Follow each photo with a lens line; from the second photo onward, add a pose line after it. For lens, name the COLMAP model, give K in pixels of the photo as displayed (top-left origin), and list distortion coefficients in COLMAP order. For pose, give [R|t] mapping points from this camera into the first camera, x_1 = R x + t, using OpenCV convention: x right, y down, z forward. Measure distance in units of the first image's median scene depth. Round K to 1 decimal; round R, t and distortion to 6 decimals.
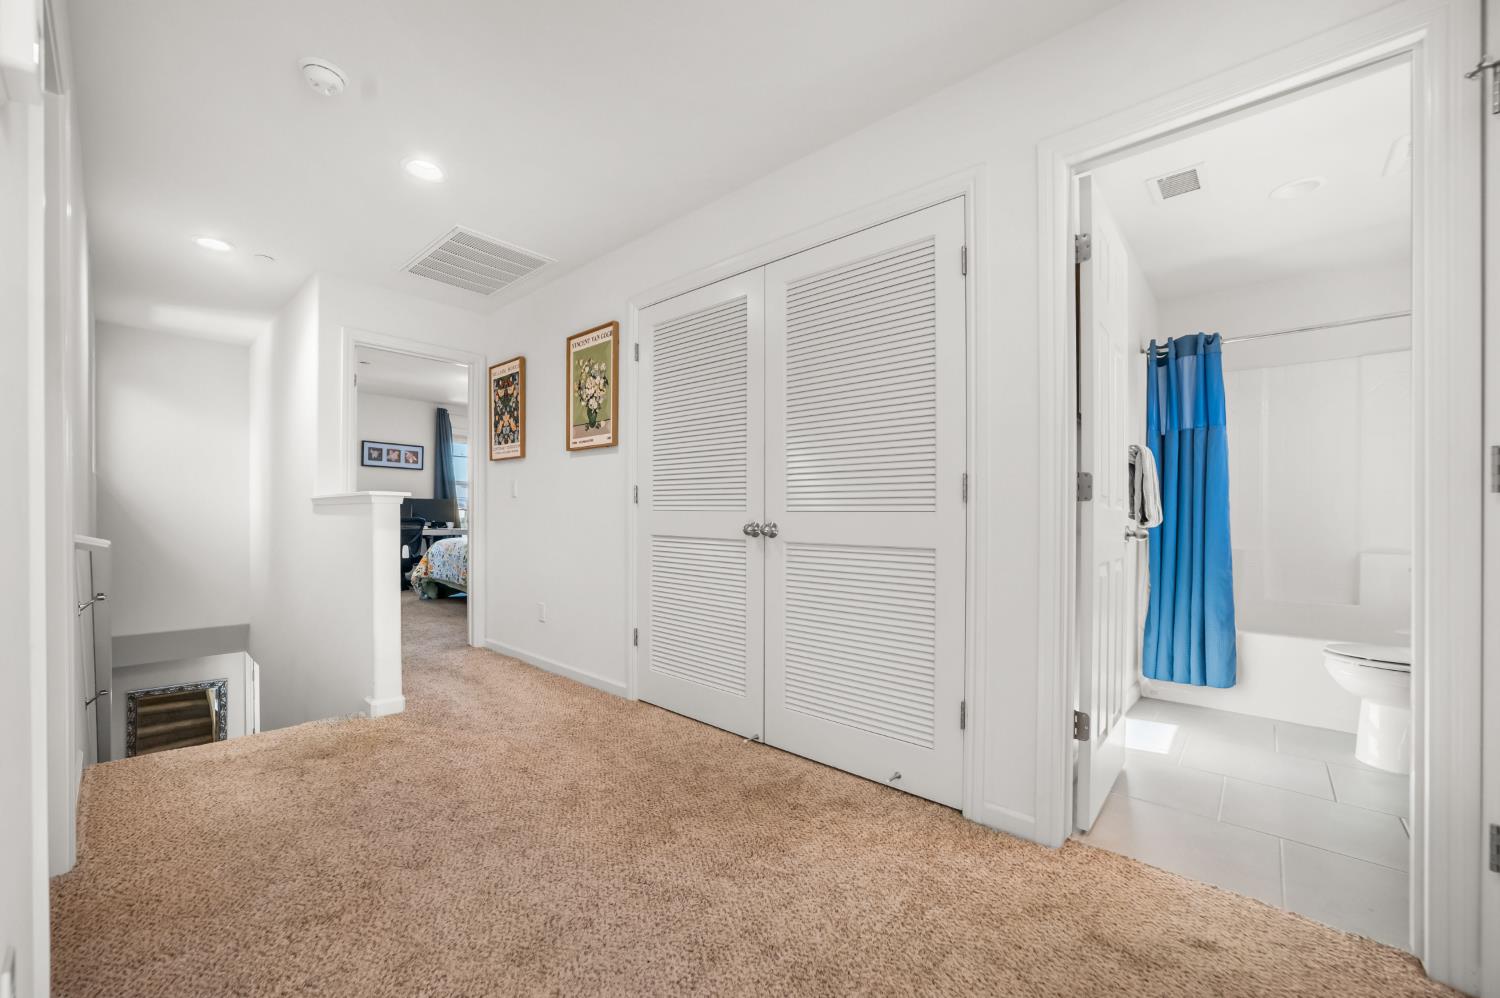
lens RADIAL K [[603.2, 0, 750.8], [0, 603.2, 510.6], [0, 0, 1]] dist [-0.010142, 0.003702]
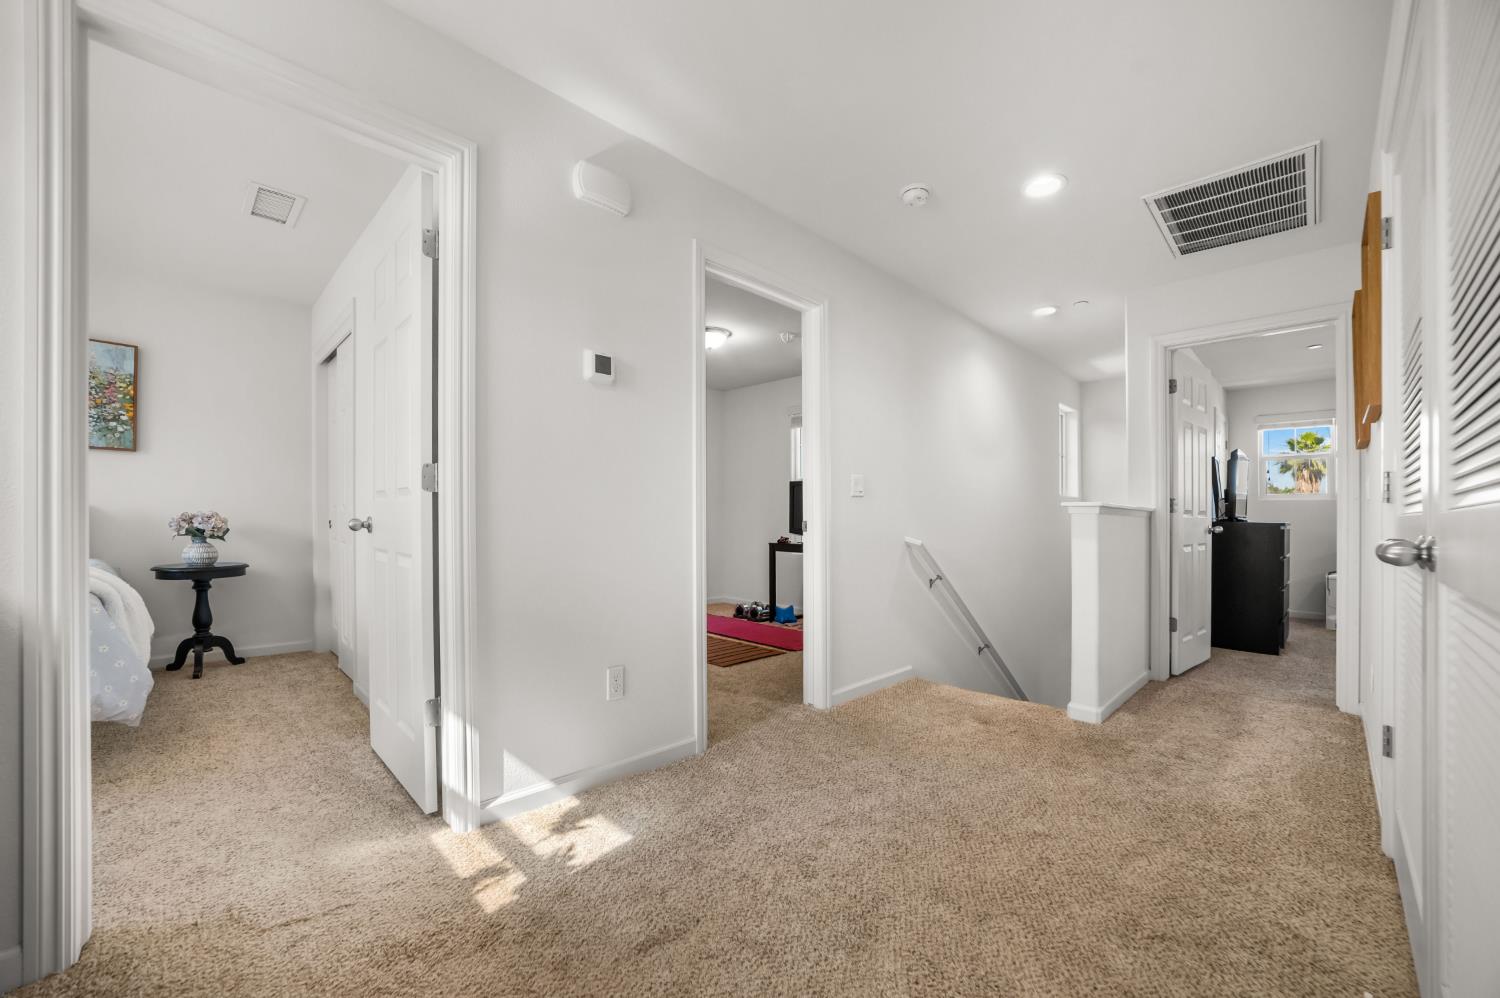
lens RADIAL K [[603.2, 0, 734.6], [0, 603.2, 534.6], [0, 0, 1]] dist [-0.010142, 0.003702]
pose [[-0.075466, 0.006297, -0.997128, 0.427493], [0.002449, 0.999978, 0.006130, 0.013615], [0.997145, -0.001979, -0.075480, 0.458425]]
